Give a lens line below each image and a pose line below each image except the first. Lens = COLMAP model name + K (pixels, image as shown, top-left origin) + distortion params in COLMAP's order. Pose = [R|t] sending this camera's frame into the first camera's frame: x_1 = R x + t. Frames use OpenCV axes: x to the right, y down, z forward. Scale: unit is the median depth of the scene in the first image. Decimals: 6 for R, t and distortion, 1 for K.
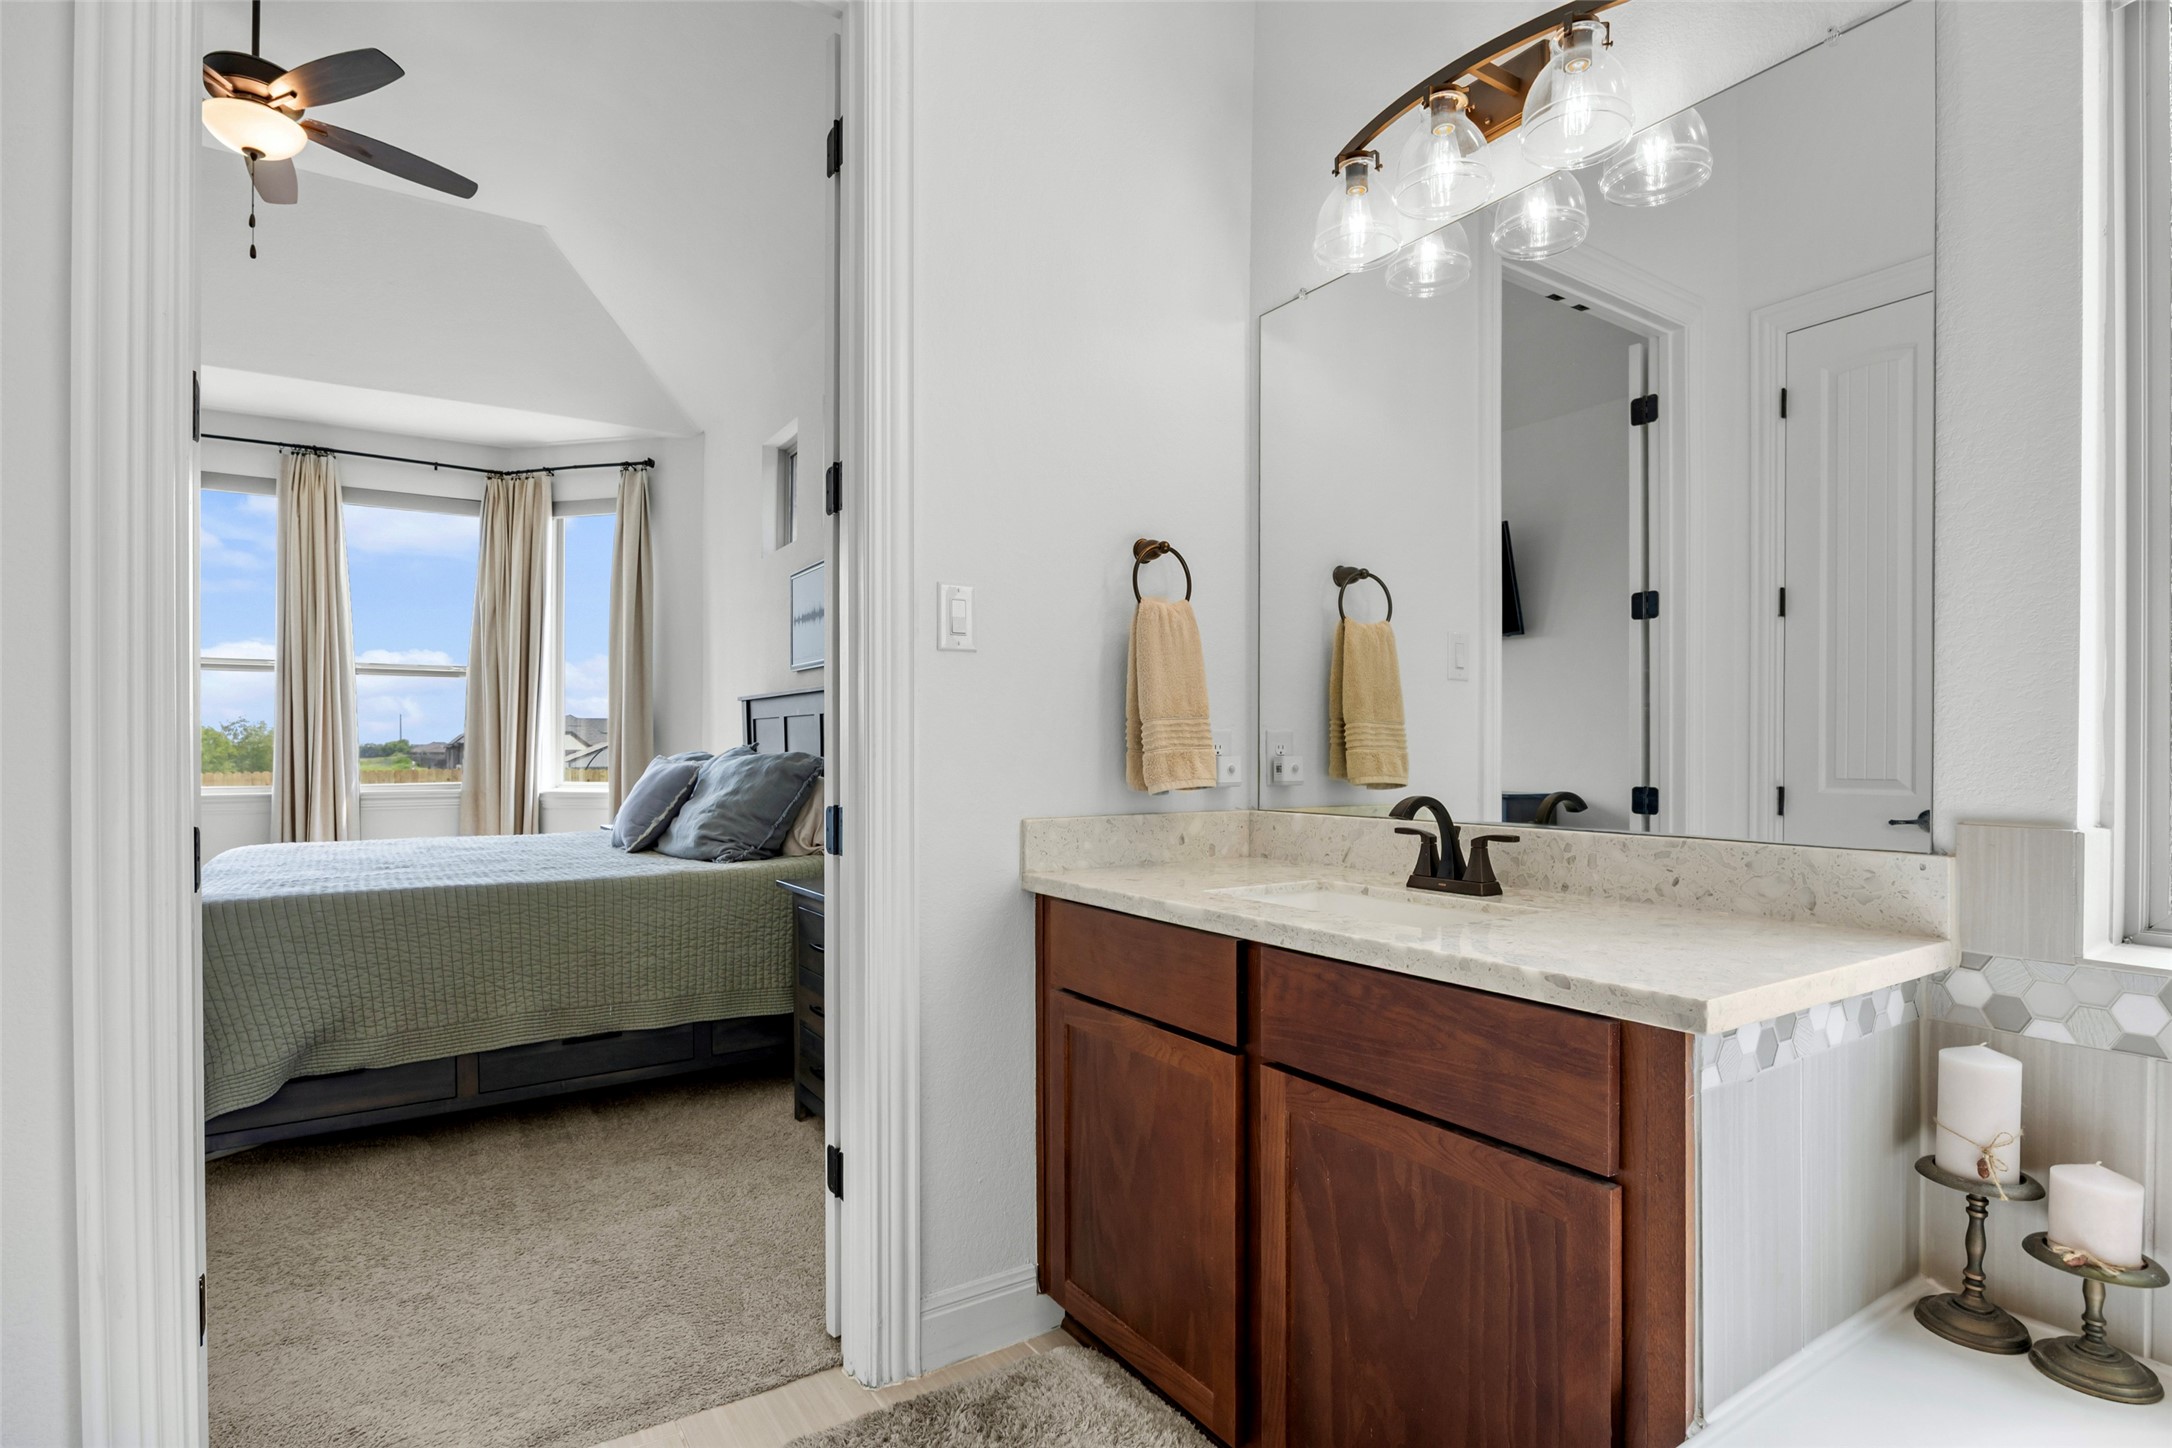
lens RADIAL K [[1088.3, 0, 1083.1], [0, 1088.3, 748.4], [0, 0, 1]] dist [0.000564, 0.000452]
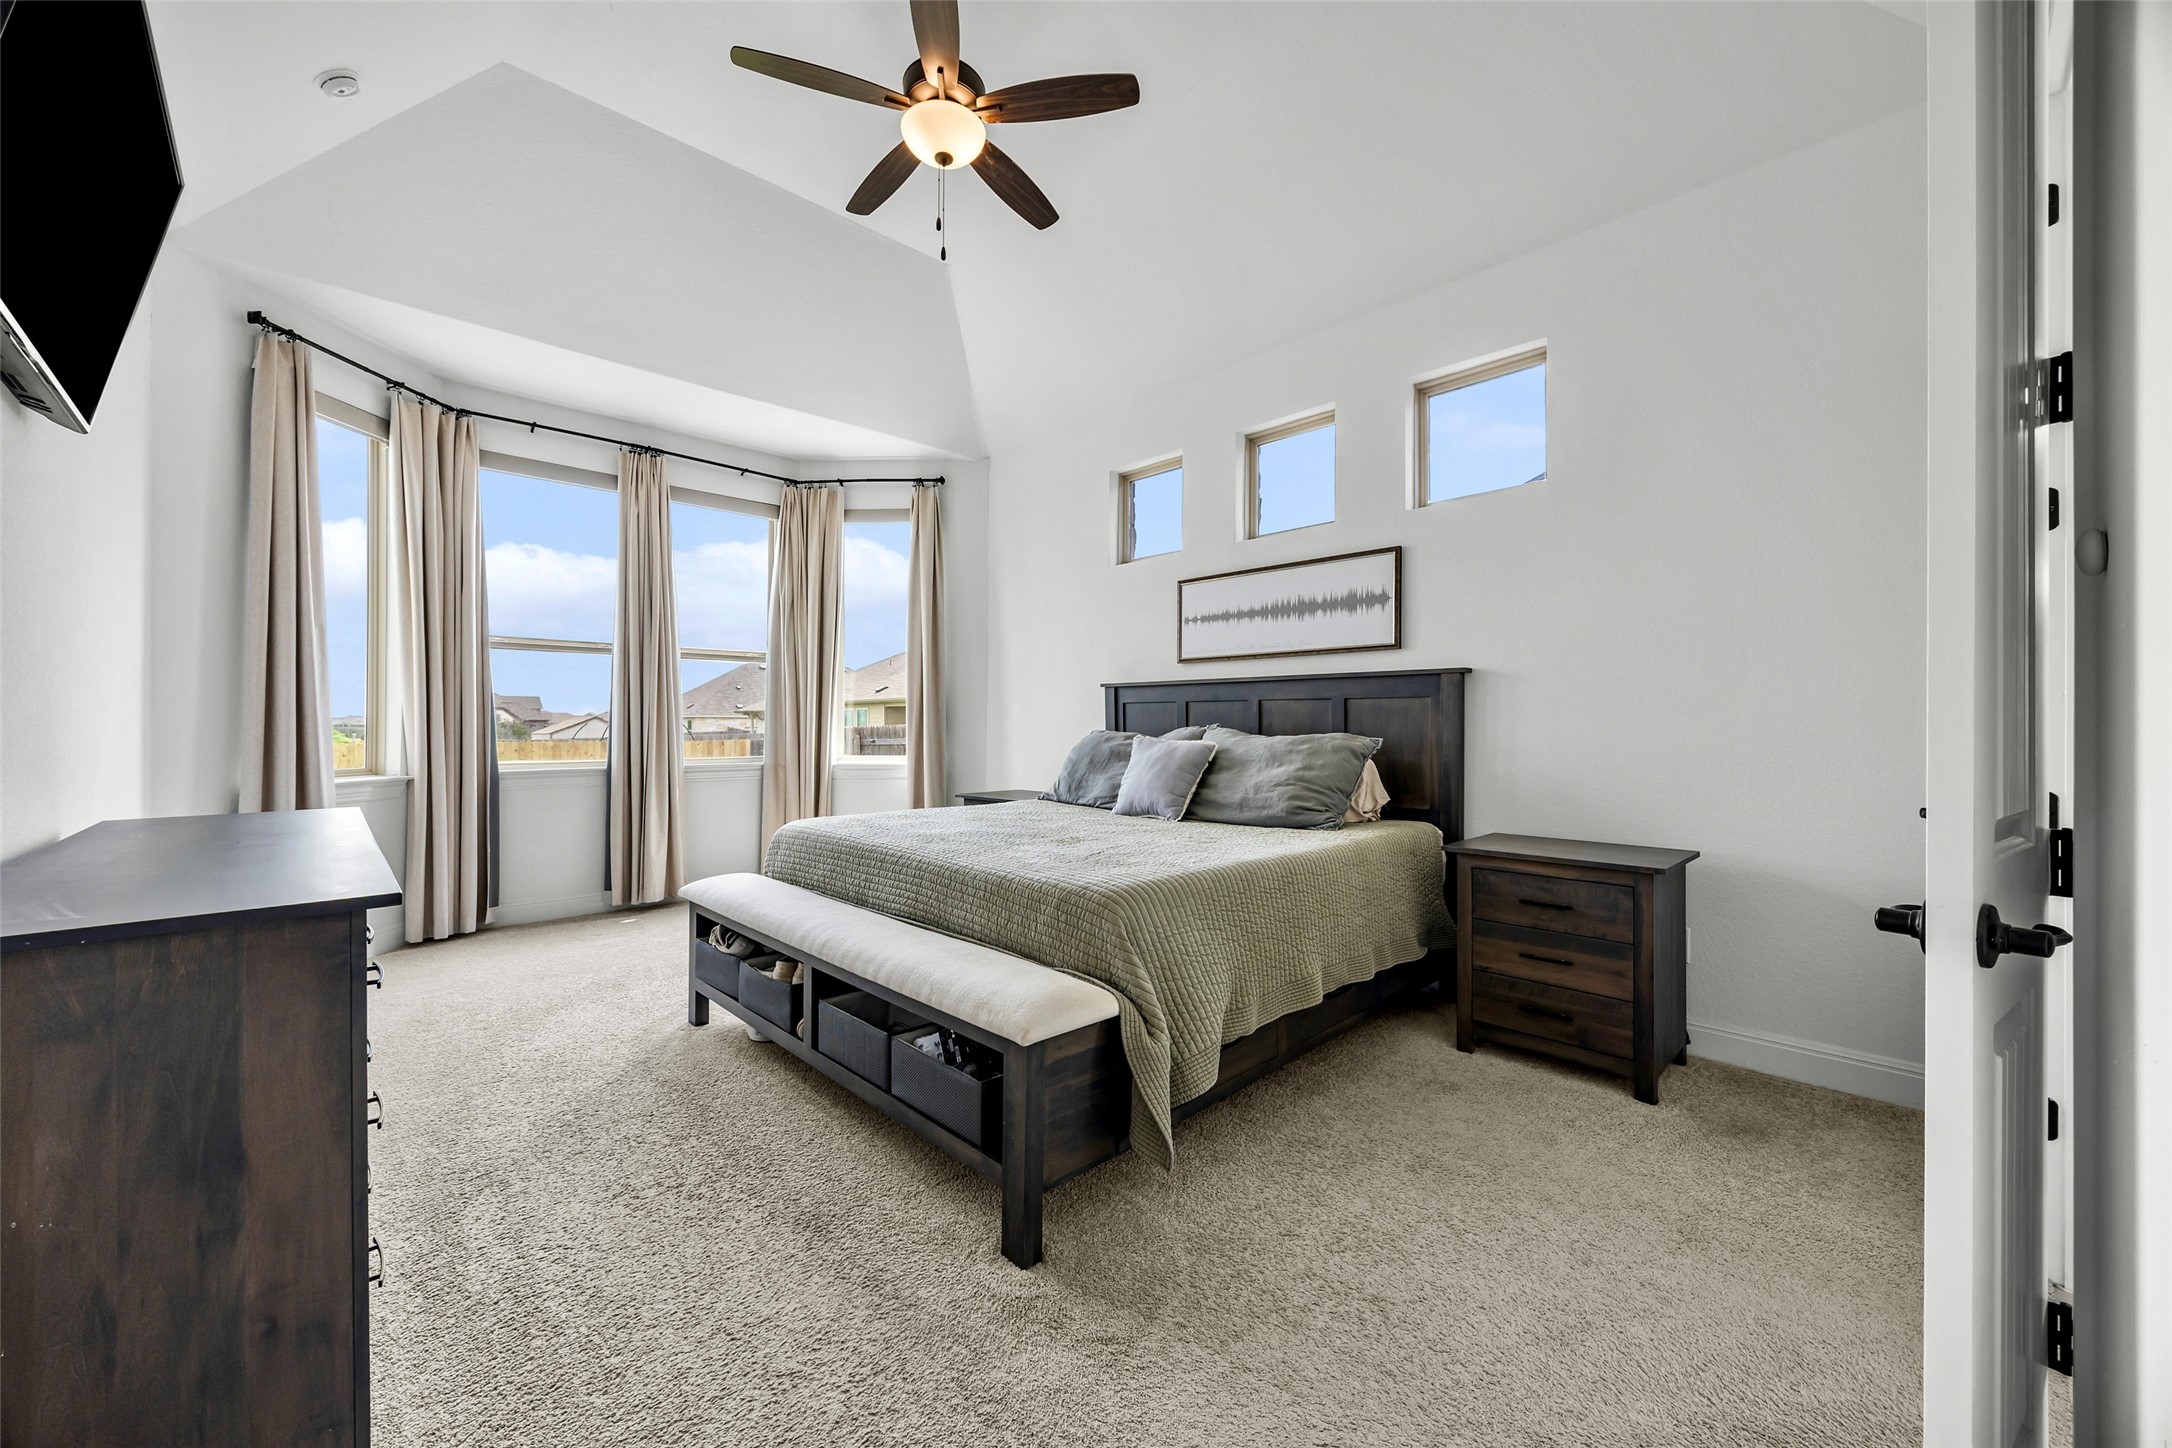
lens RADIAL K [[829.4, 0, 1086.0], [0, 829.4, 724.0], [0, 0, 1]] dist [-0.000769, -0.000049]
pose [[0.981826, 0.002403, 0.189769, -0.414890], [-0.002600, 0.999996, 0.000789, -0.003873], [-0.189766, -0.001268, 0.981829, 0.103890]]
